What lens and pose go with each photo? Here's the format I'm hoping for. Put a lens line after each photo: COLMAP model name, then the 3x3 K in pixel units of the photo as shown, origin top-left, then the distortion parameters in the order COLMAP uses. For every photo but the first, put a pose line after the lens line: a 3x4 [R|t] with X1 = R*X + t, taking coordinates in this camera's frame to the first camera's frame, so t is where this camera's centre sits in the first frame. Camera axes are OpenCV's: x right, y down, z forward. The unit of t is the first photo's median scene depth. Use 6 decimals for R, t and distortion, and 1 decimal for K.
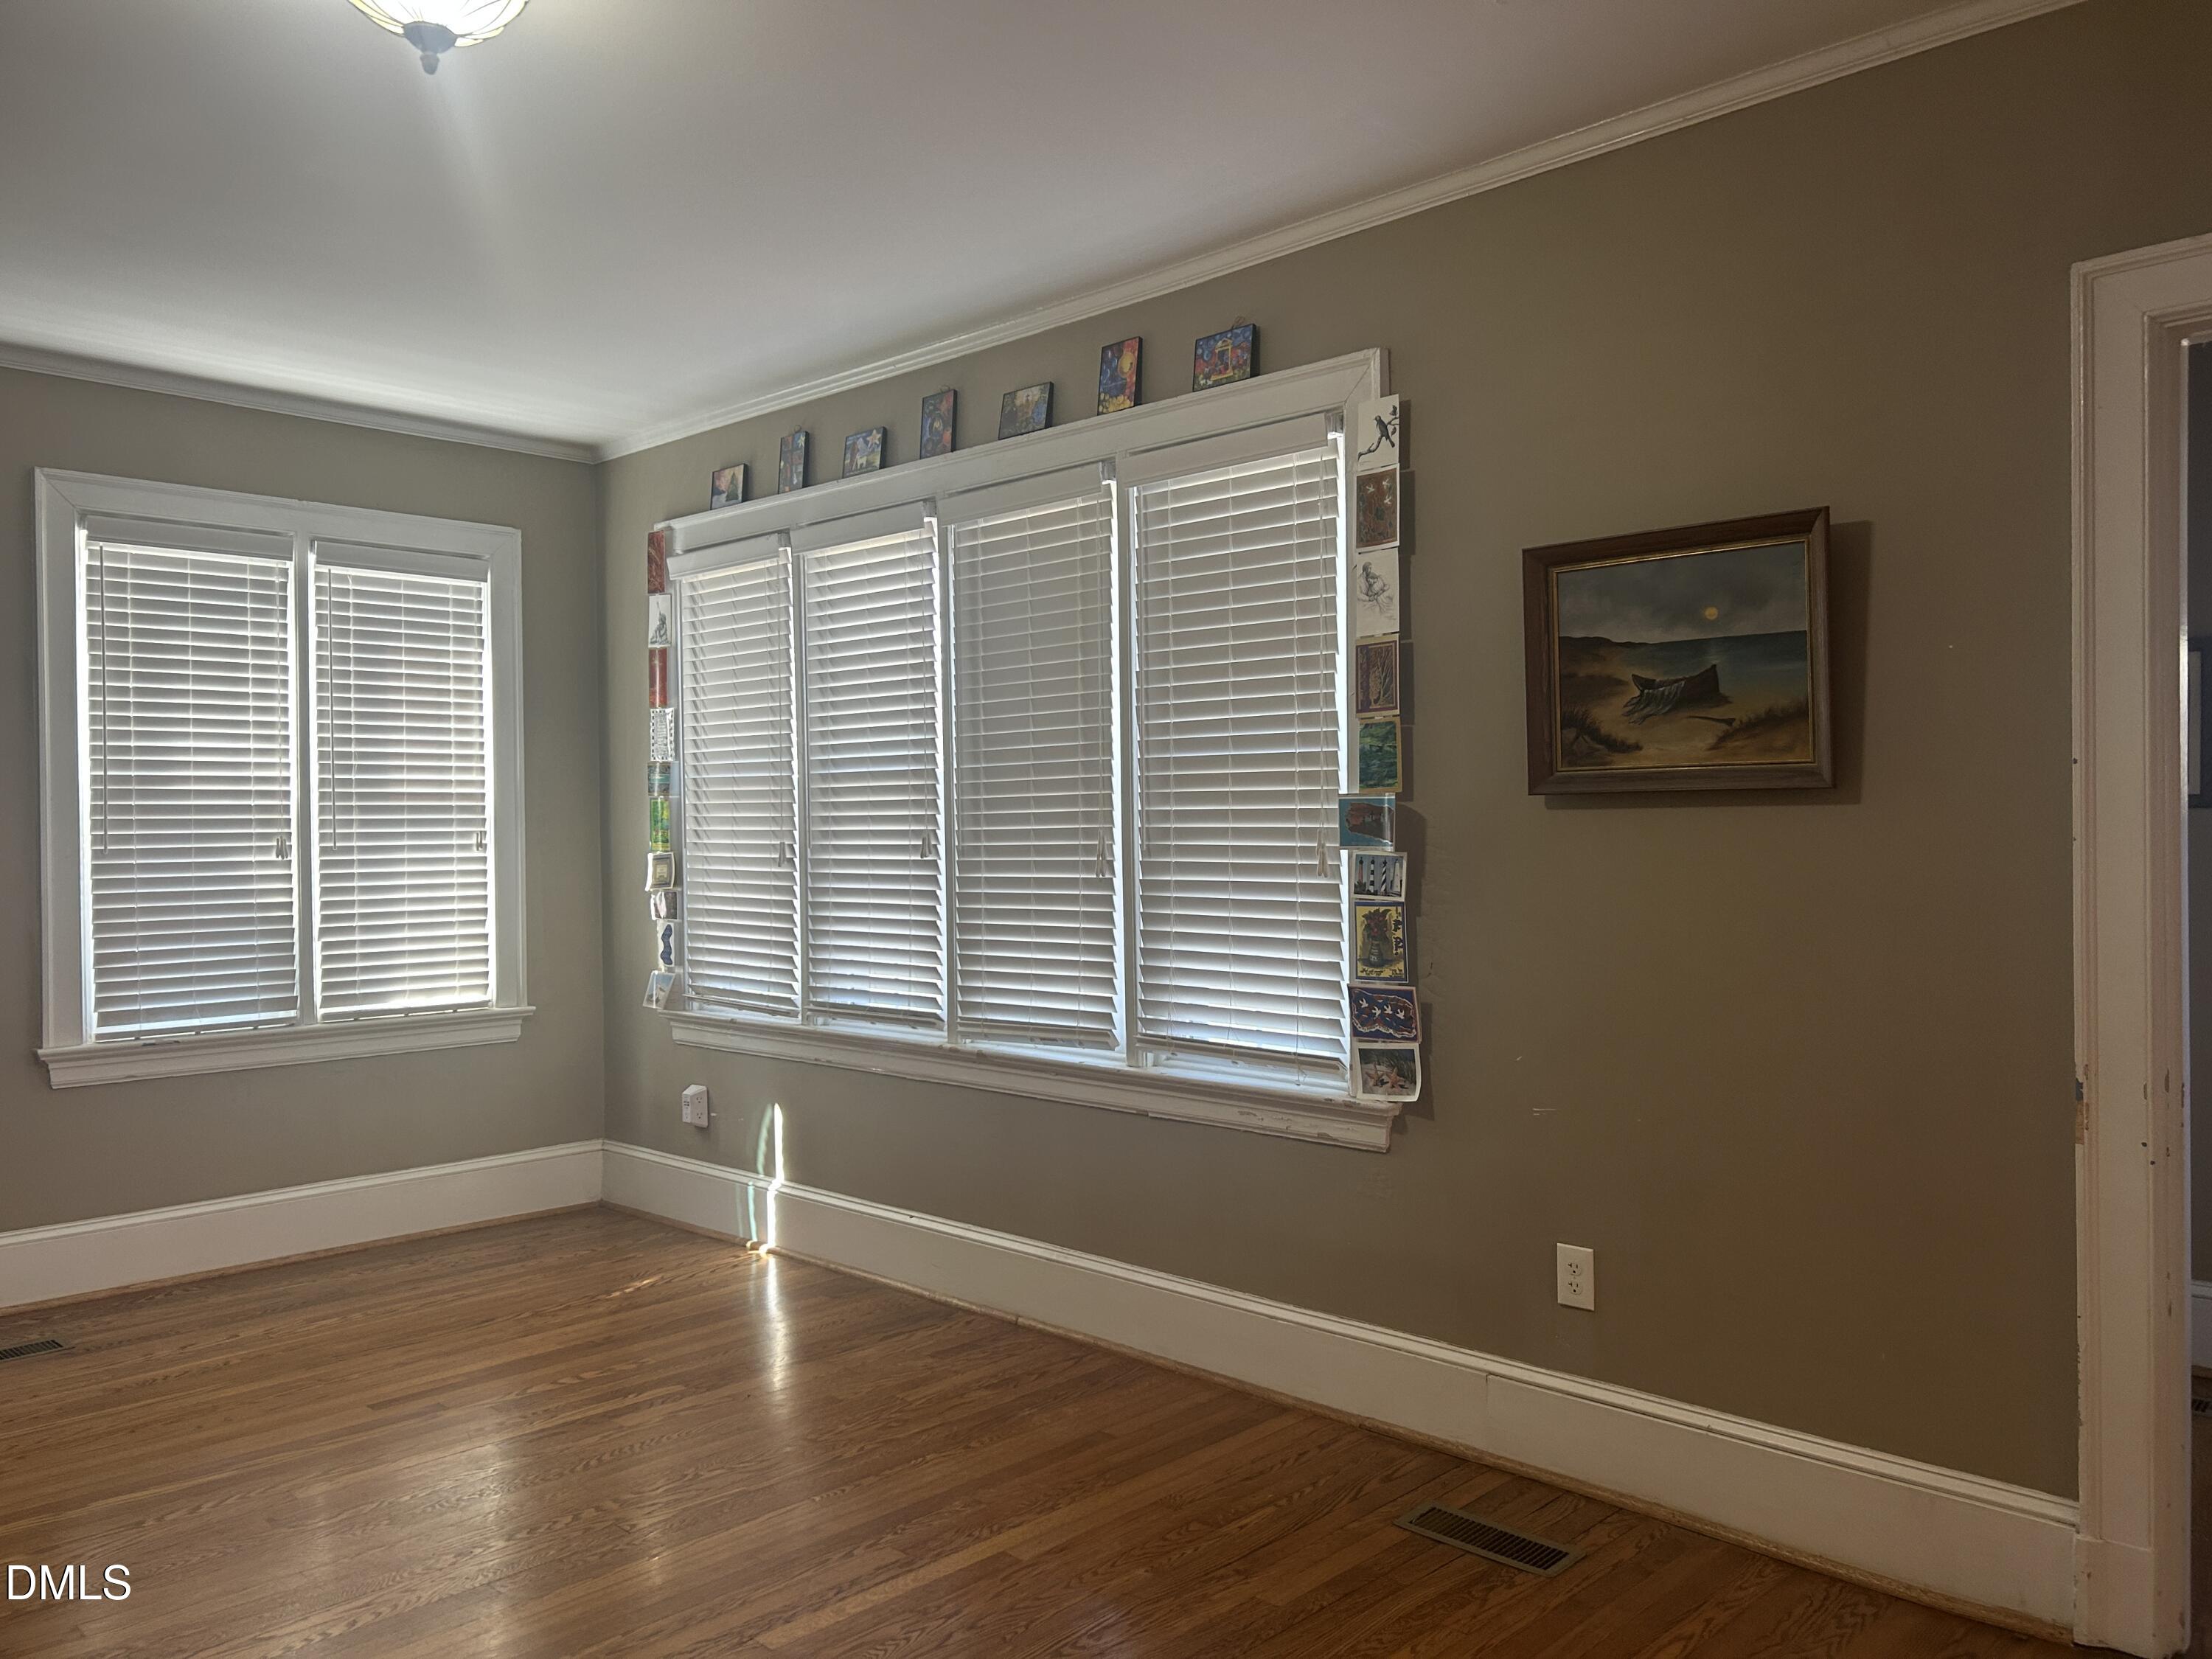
lens RADIAL K [[1649.1, 0, 1063.2], [0, 1649.1, 844.6], [0, 0, 1]] dist [0.051322, -0.062873]
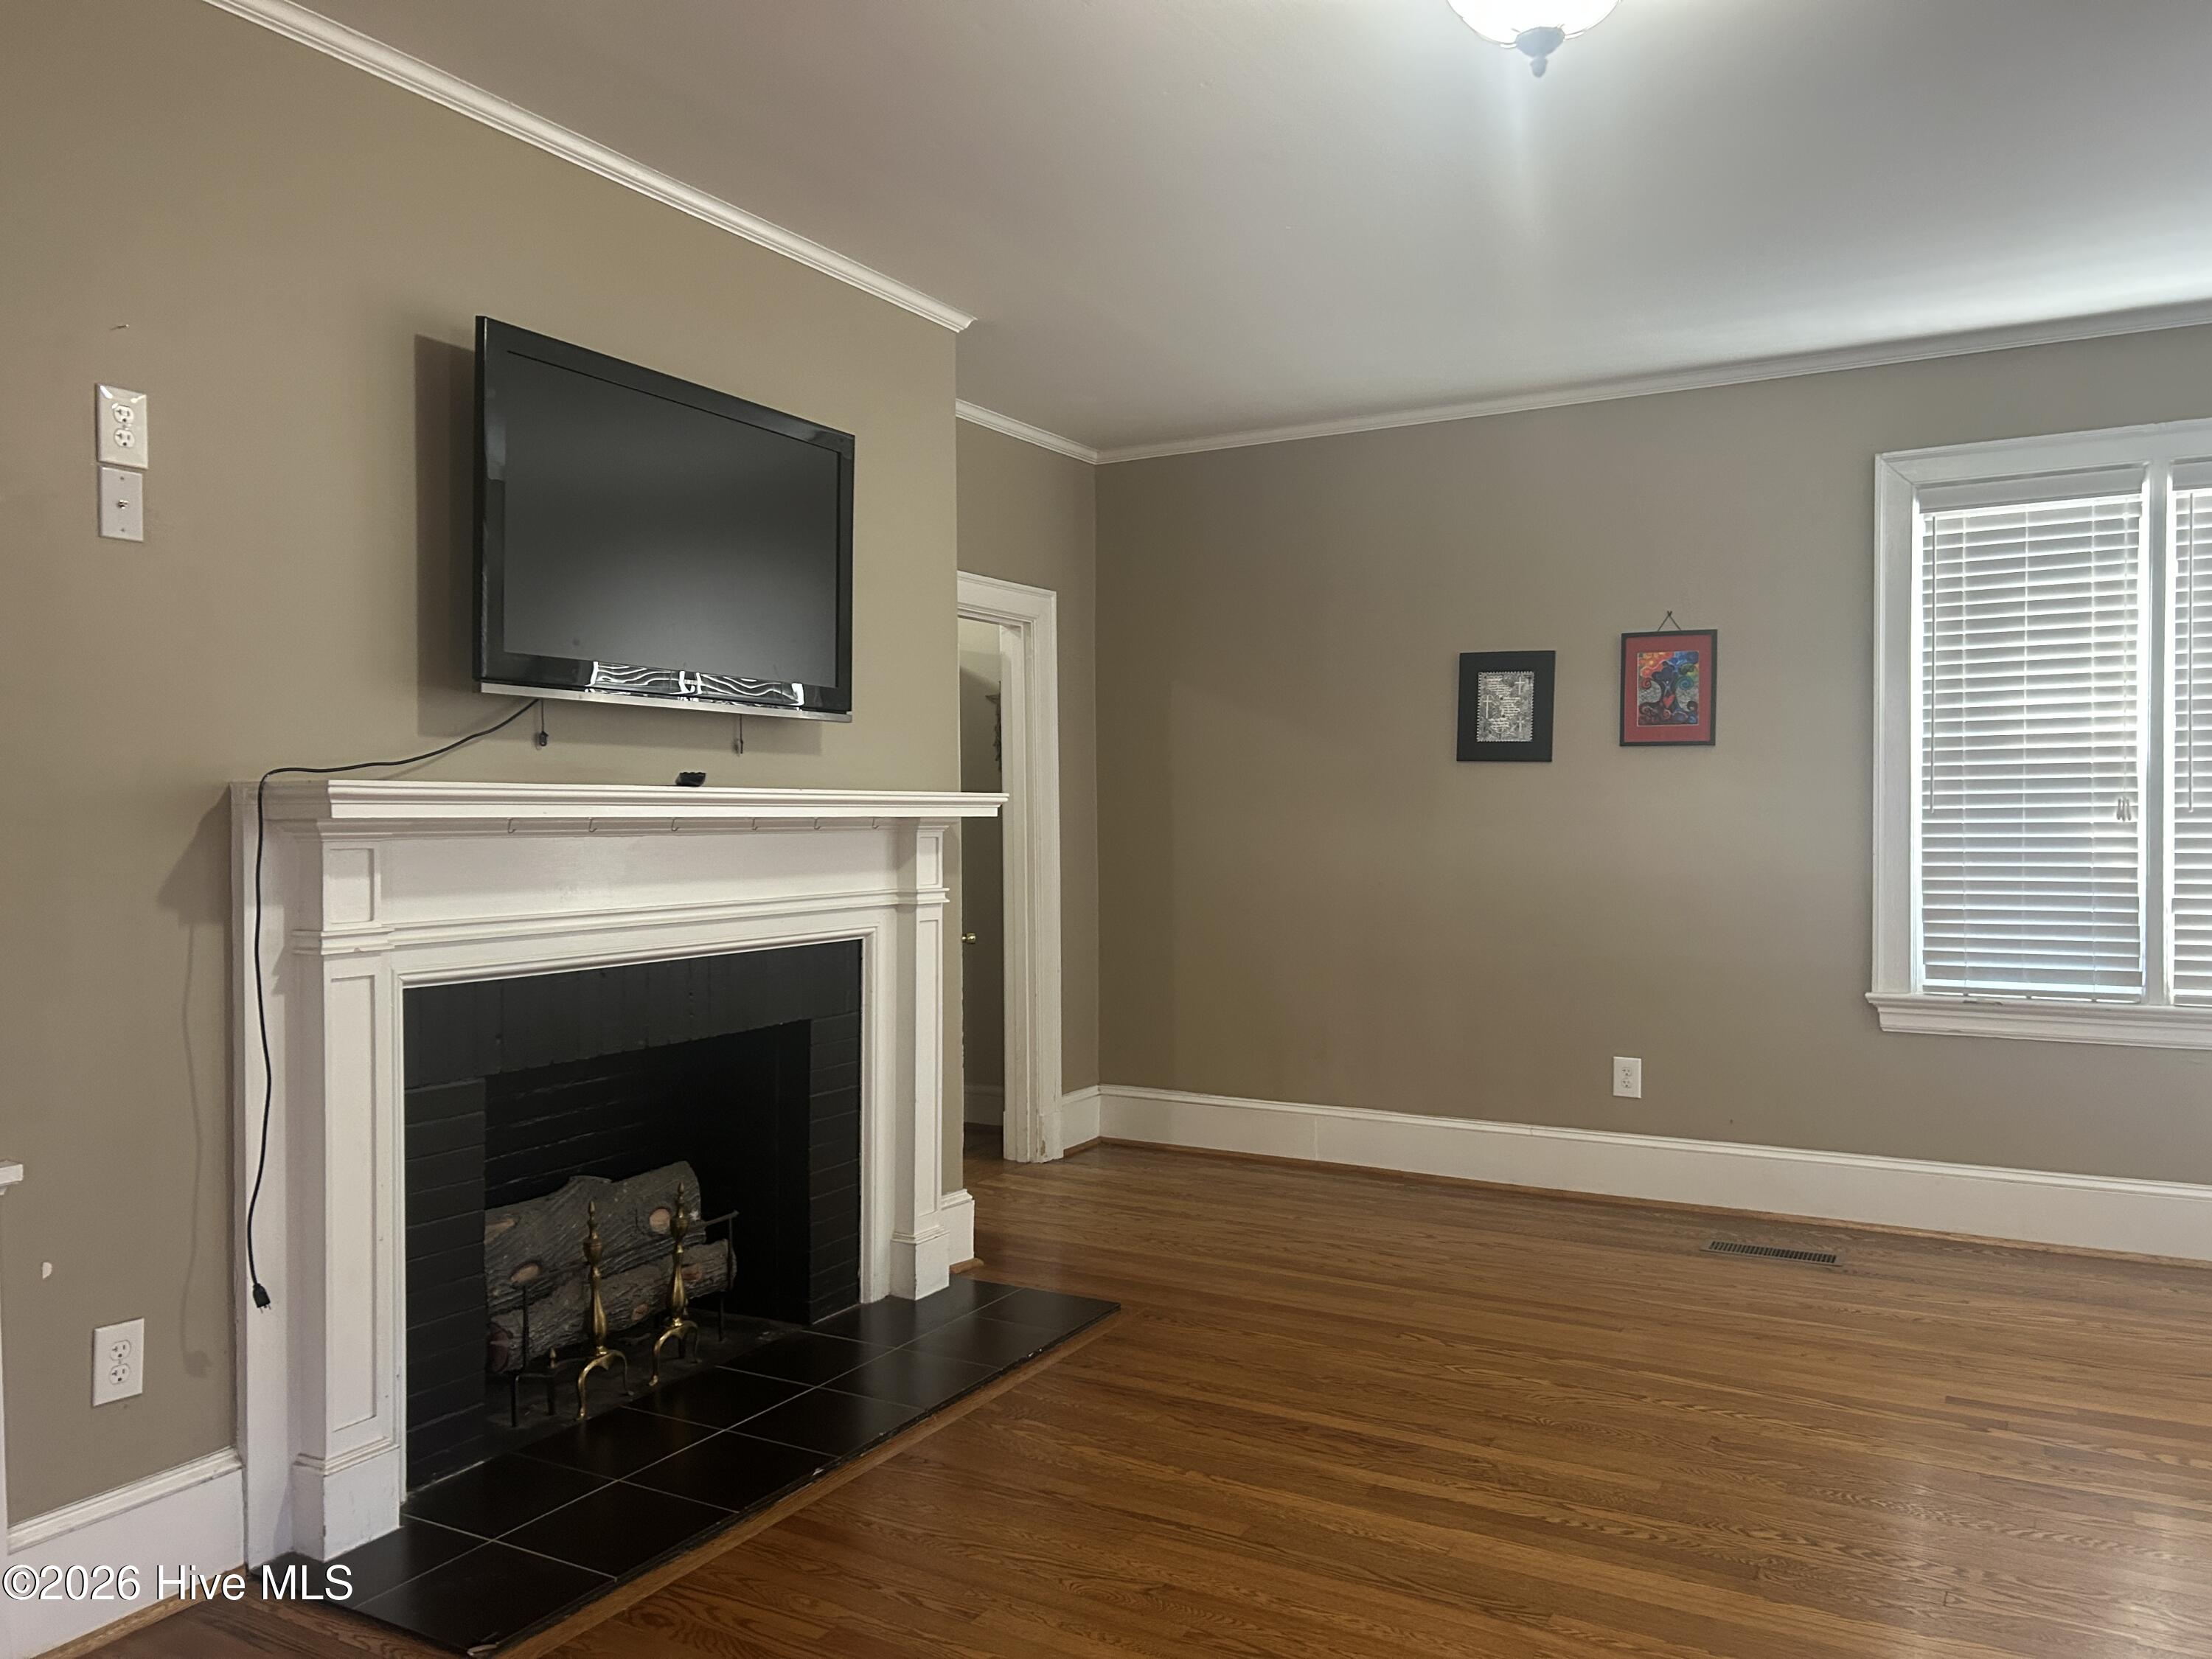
lens RADIAL K [[1649.1, 0, 1100.3], [0, 1649.1, 839.9], [0, 0, 1]] dist [0.051322, -0.062873]
pose [[0.253617, 0.026029, -0.966954, 0.290139], [-0.004845, 0.999660, 0.025639, -0.001756], [0.967293, -0.001817, 0.253657, 0.228846]]
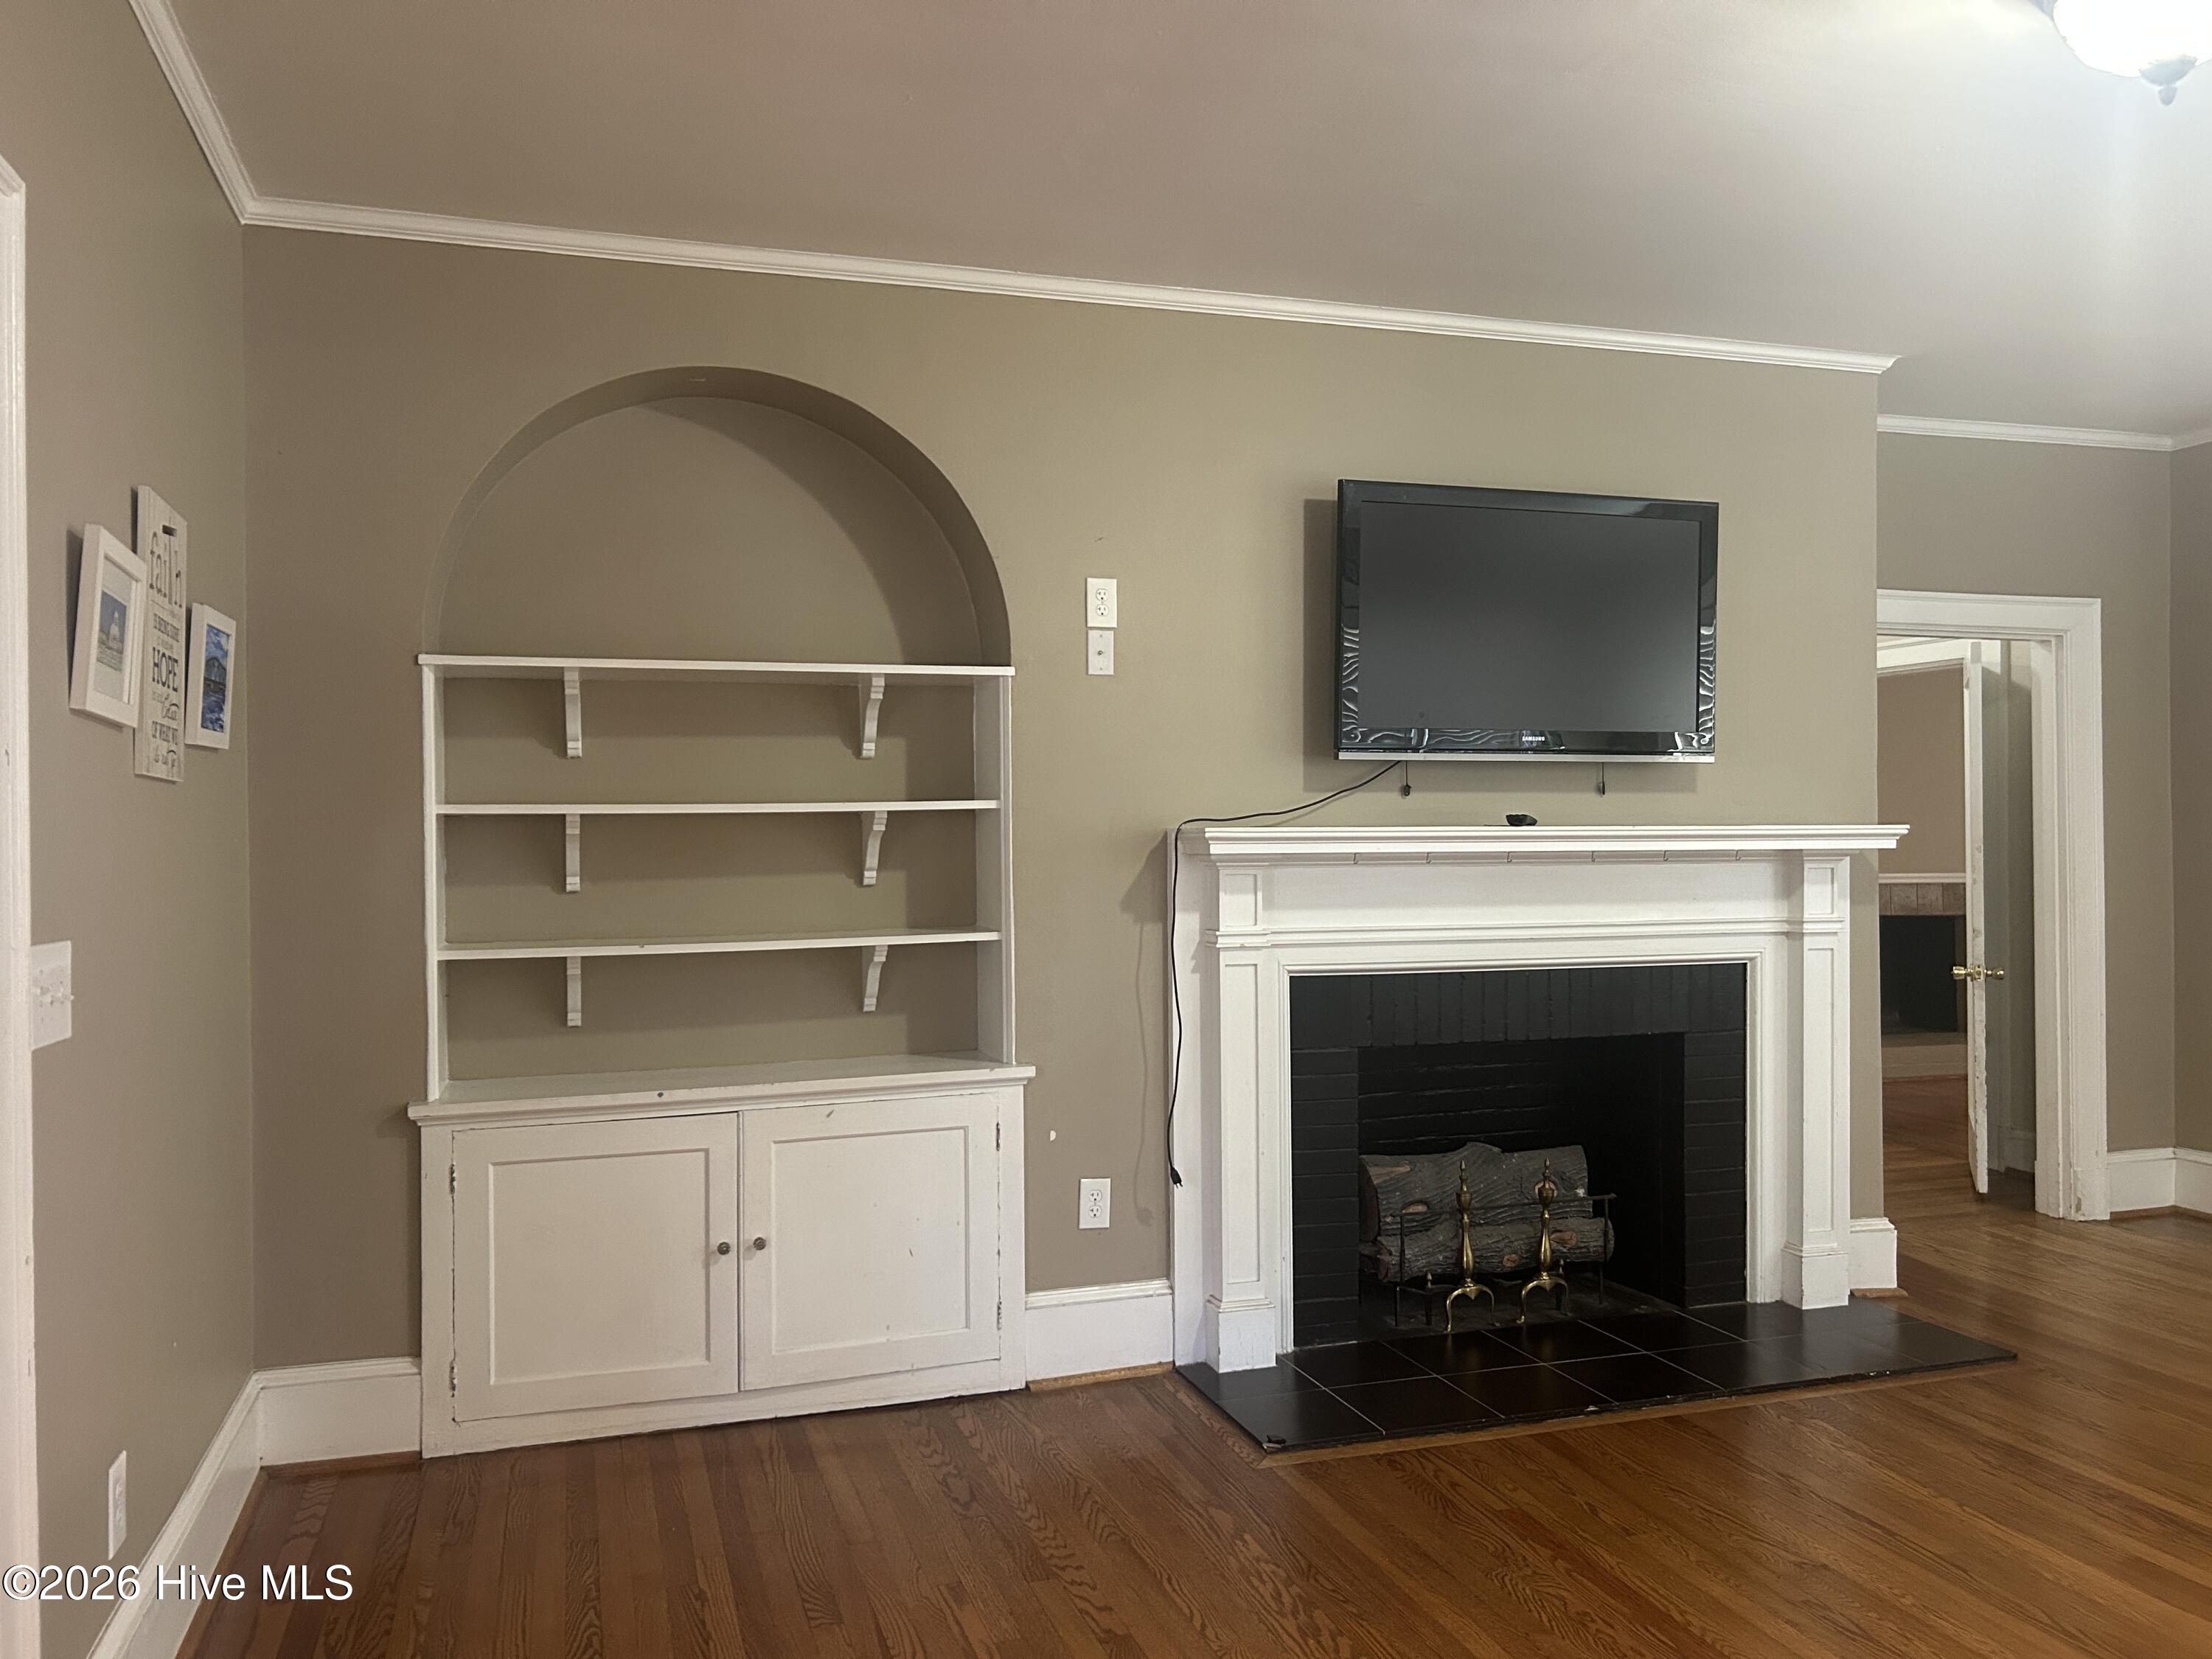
lens RADIAL K [[1649.1, 0, 1098.7], [0, 1649.1, 819.1], [0, 0, 1]] dist [0.051322, -0.062873]
pose [[-0.466713, 0.005088, -0.884394, 0.425577], [0.006811, 0.999974, 0.002158, -0.012672], [0.884383, -0.005017, -0.466735, 0.449719]]
